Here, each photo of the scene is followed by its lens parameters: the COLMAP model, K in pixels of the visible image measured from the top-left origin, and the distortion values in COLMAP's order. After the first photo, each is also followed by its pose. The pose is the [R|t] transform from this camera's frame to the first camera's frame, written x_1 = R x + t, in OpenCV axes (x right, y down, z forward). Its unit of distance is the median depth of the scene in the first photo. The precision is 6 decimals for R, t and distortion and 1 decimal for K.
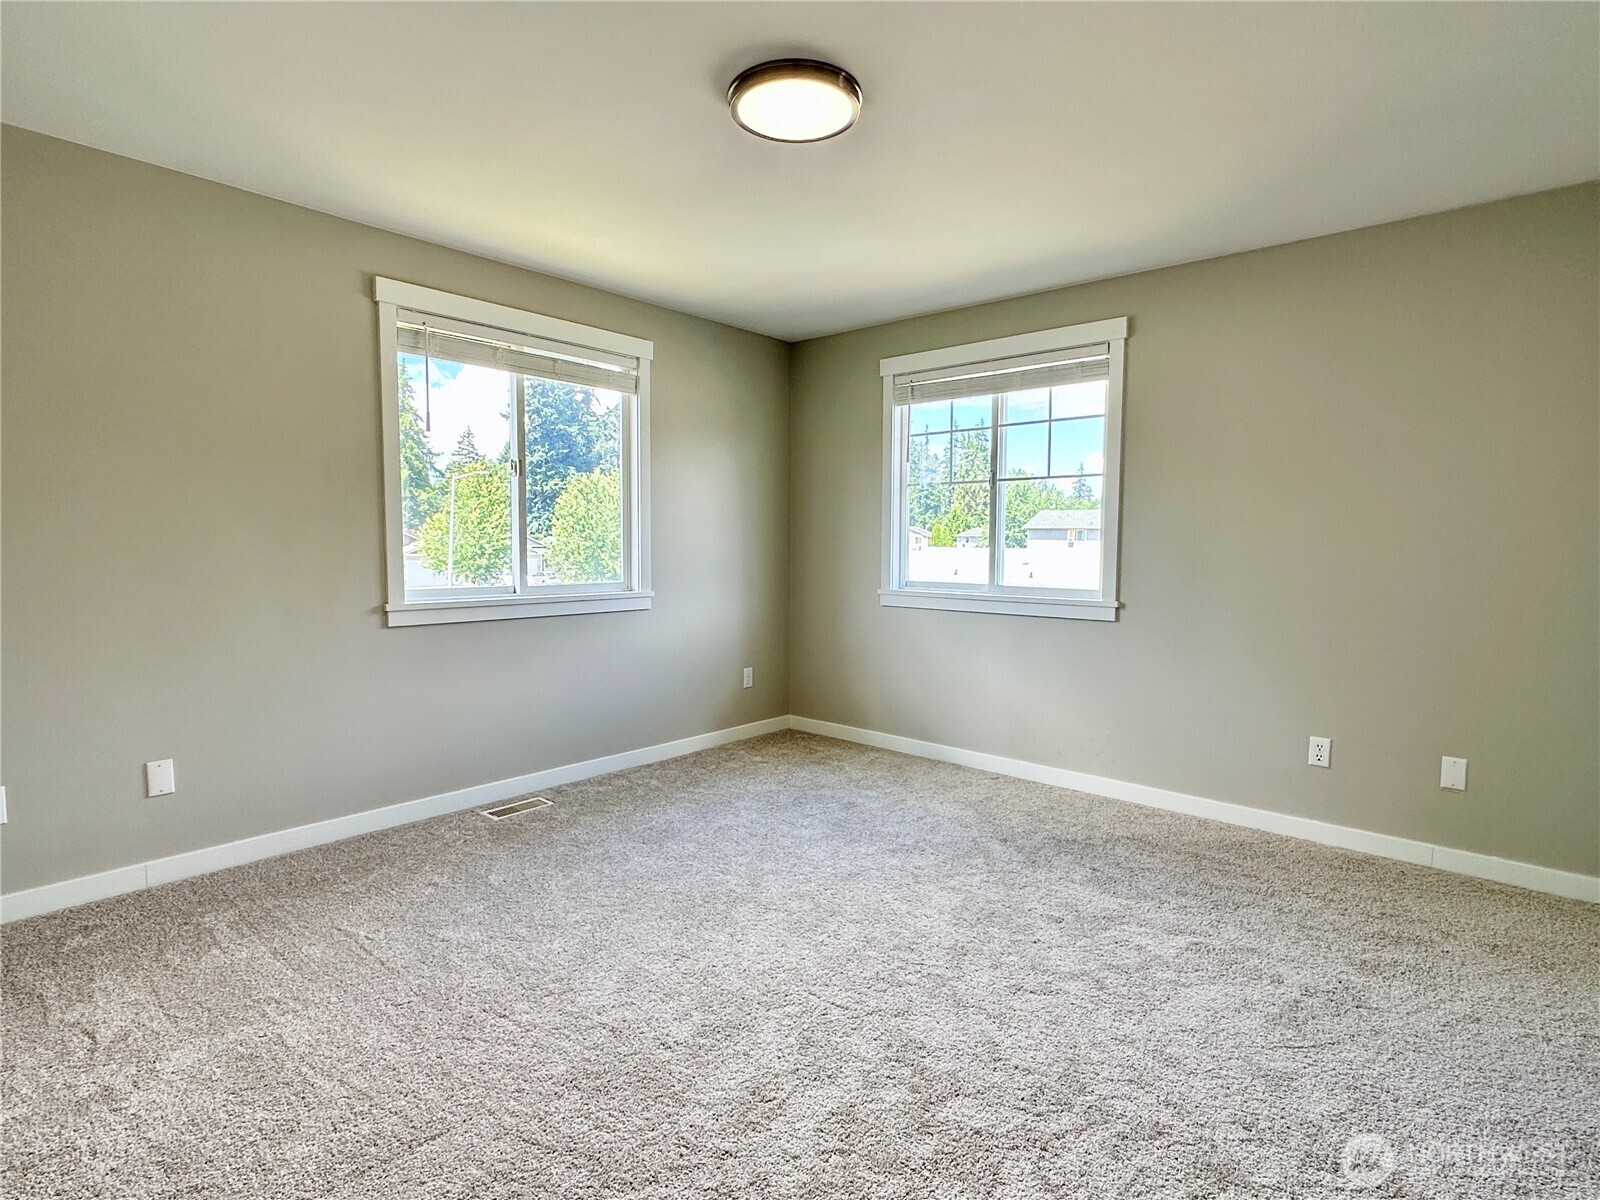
lens RADIAL K [[827.5, 0, 794.6], [0, 827.5, 601.1], [0, 0, 1]] dist [0.019082, 0.000281]
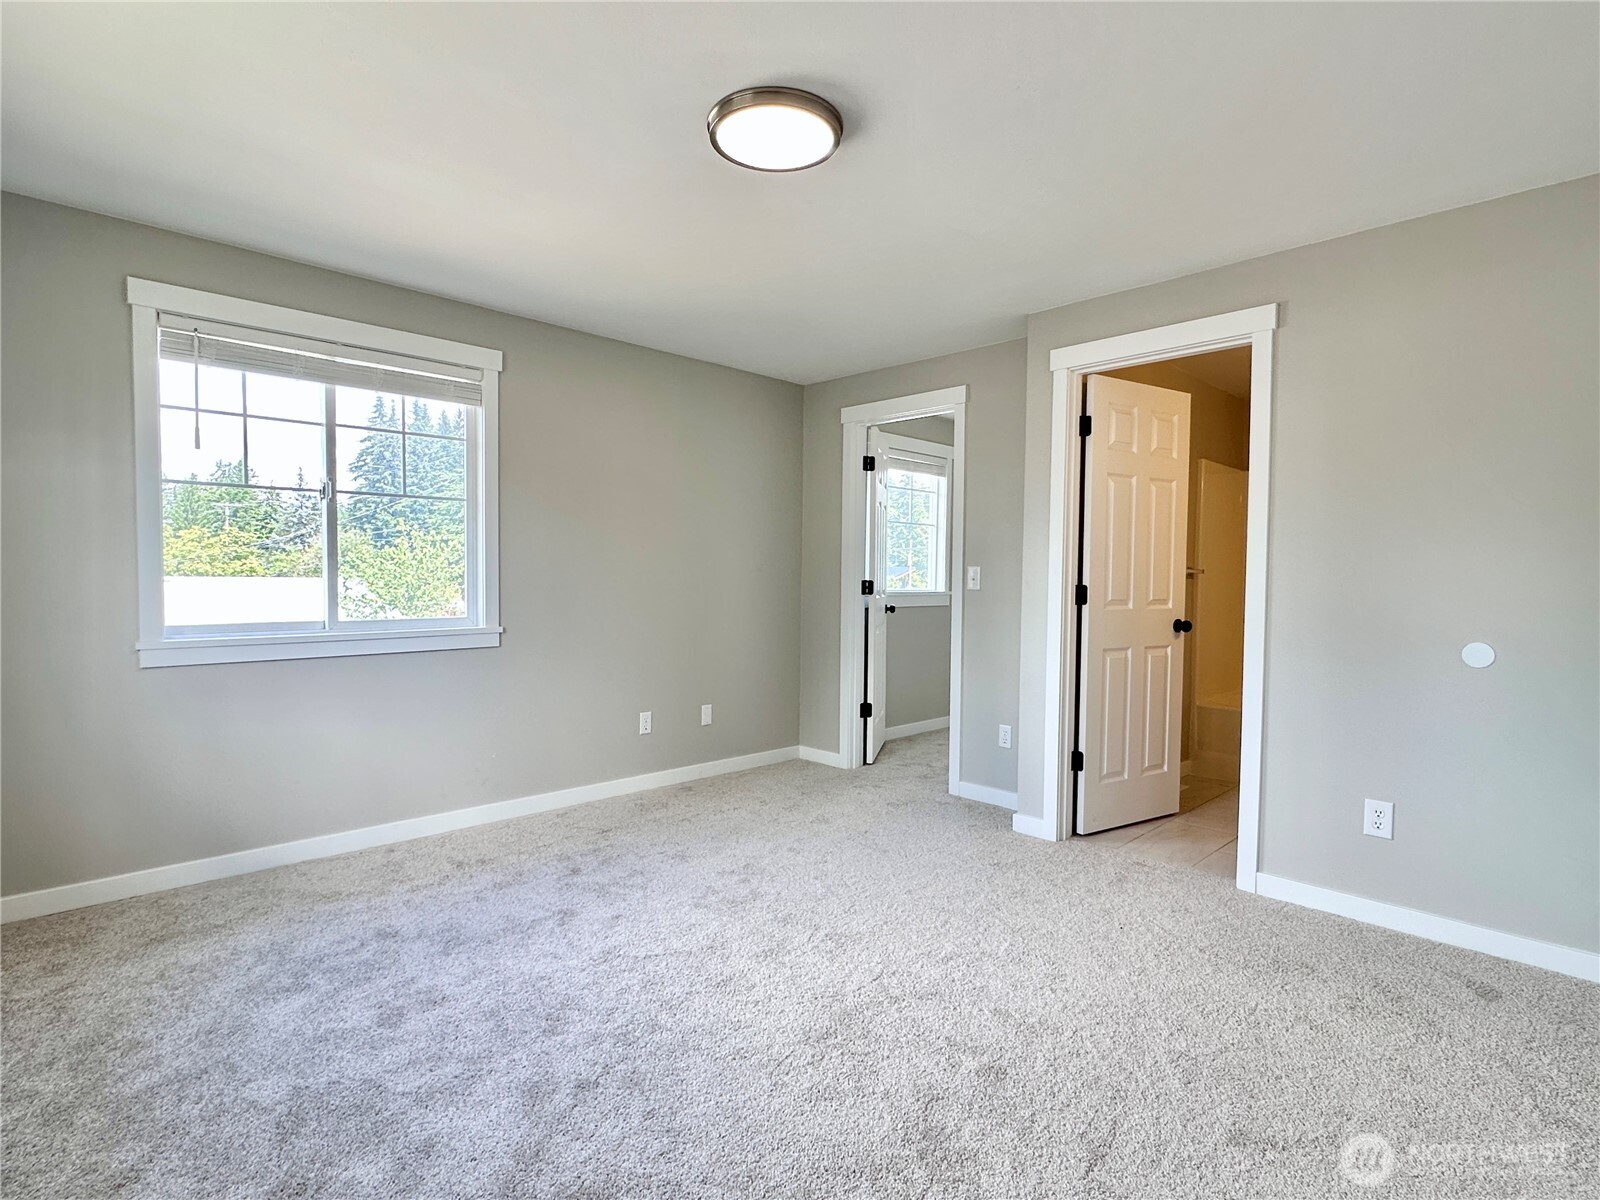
lens RADIAL K [[827.5, 0, 794.6], [0, 827.5, 601.1], [0, 0, 1]] dist [0.019082, 0.000281]
pose [[0.078105, -0.041081, 0.996098, -0.542518], [0.067661, 0.997065, 0.035815, -0.038538], [-0.994646, 0.064600, 0.080655, 0.503608]]
